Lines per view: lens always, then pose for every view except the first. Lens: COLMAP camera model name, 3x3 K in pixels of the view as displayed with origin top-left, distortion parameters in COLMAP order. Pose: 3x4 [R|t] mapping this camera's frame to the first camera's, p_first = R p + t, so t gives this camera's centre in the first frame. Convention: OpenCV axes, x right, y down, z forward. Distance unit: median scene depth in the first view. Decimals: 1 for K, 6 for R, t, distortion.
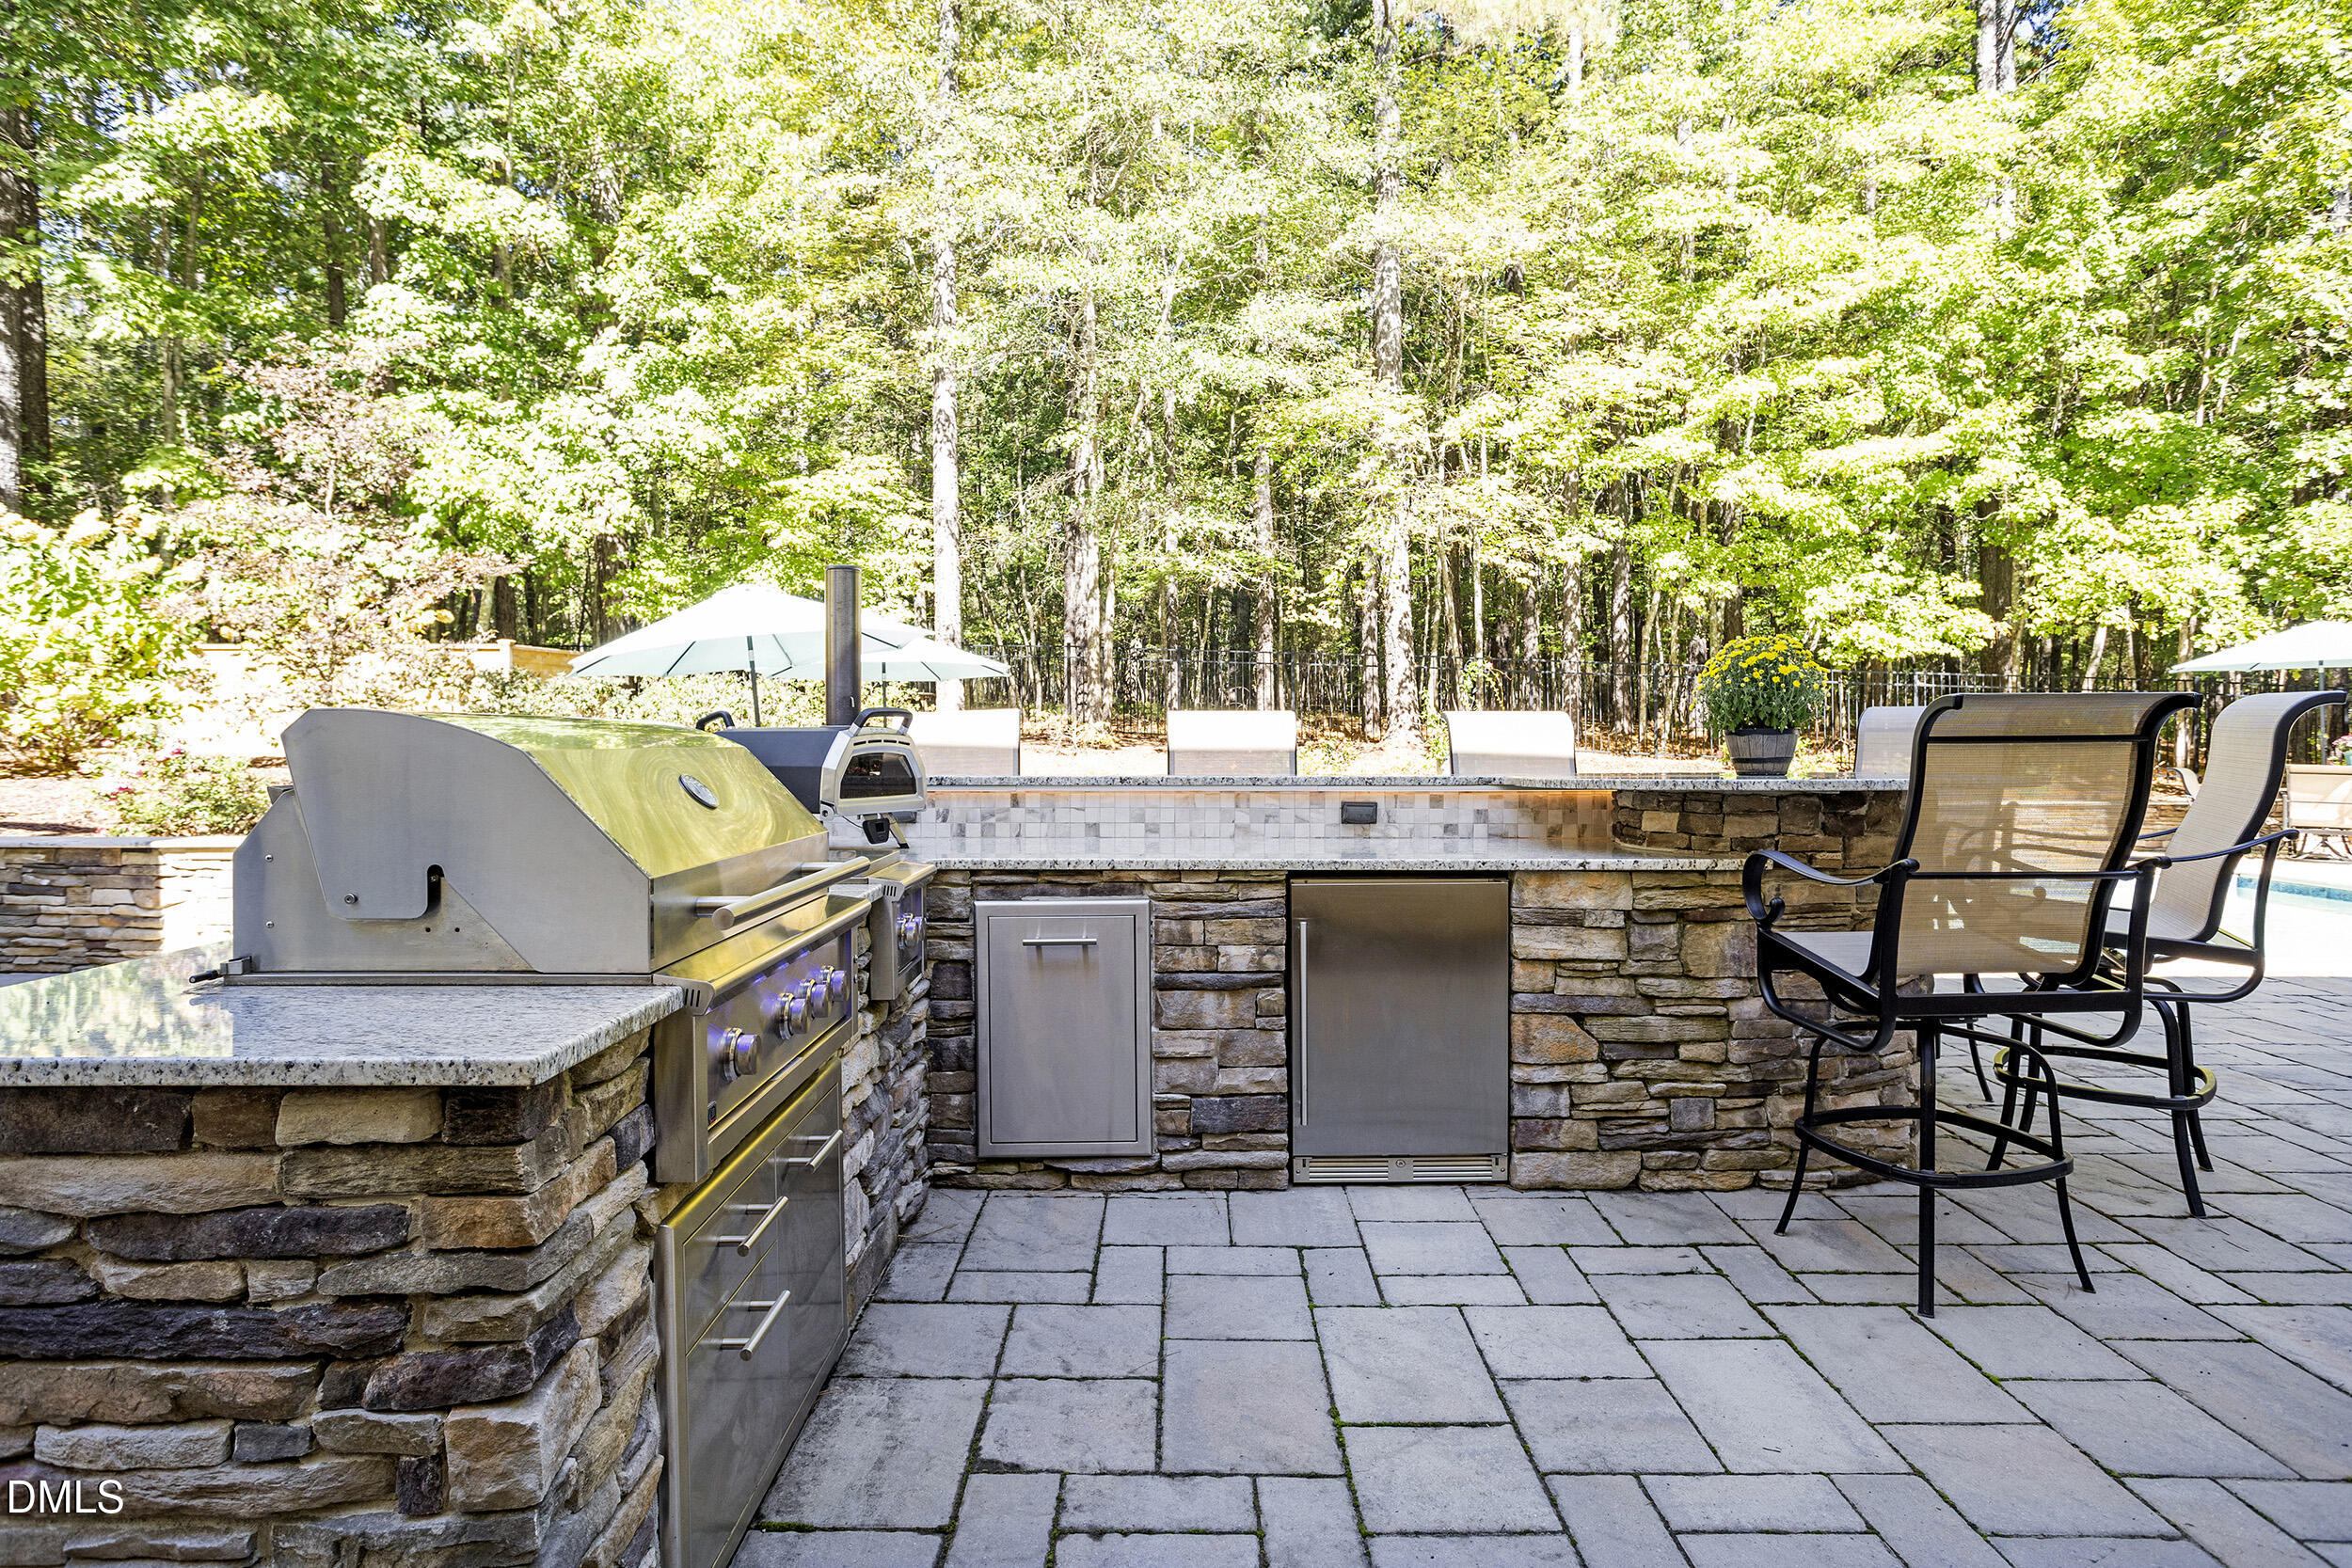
lens RADIAL K [[1308.2, 0, 1176.3], [0, 1308.2, 770.1], [0, 0, 1]] dist [0.005527, 0.001479]
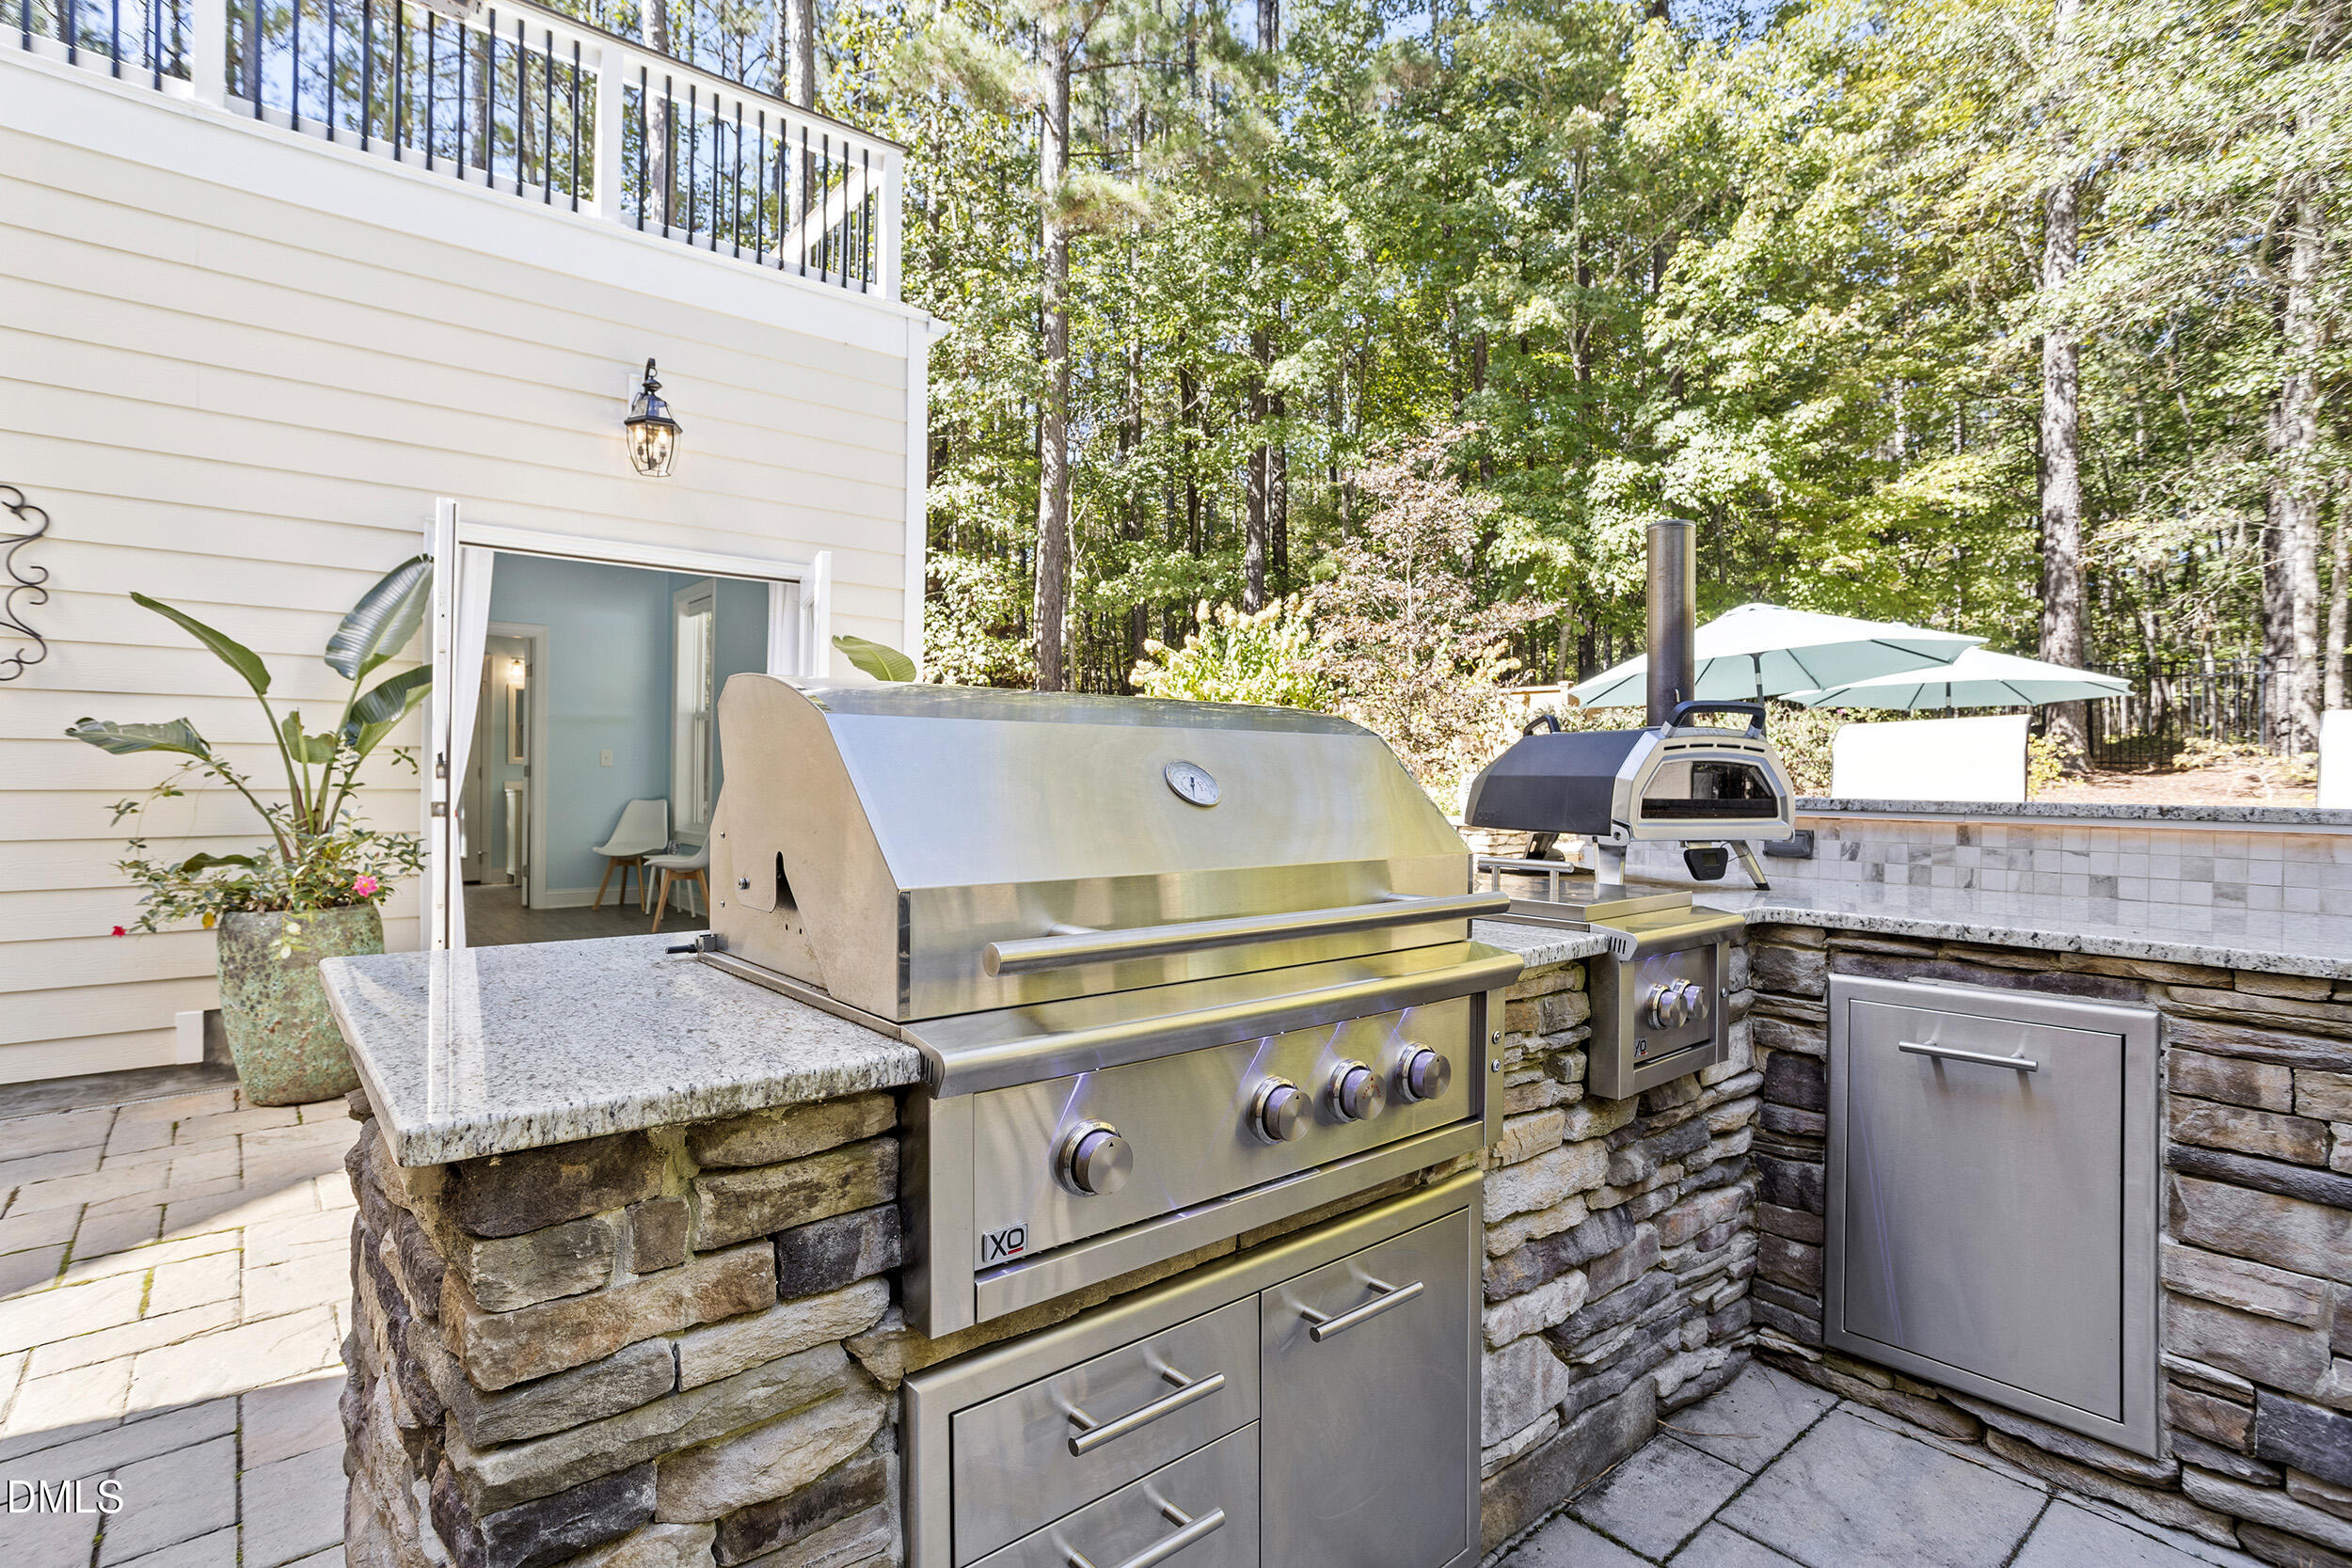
lens RADIAL K [[1137.9, 0, 1165.5], [0, 1137.9, 791.6], [0, 0, 1]] dist [-0.010831, 0.008599]
pose [[0.642097, 0.015012, -0.766477, 0.079471], [-0.023644, 0.999720, -0.000227, 0.012308], [0.766259, 0.018268, 0.642272, 0.342316]]
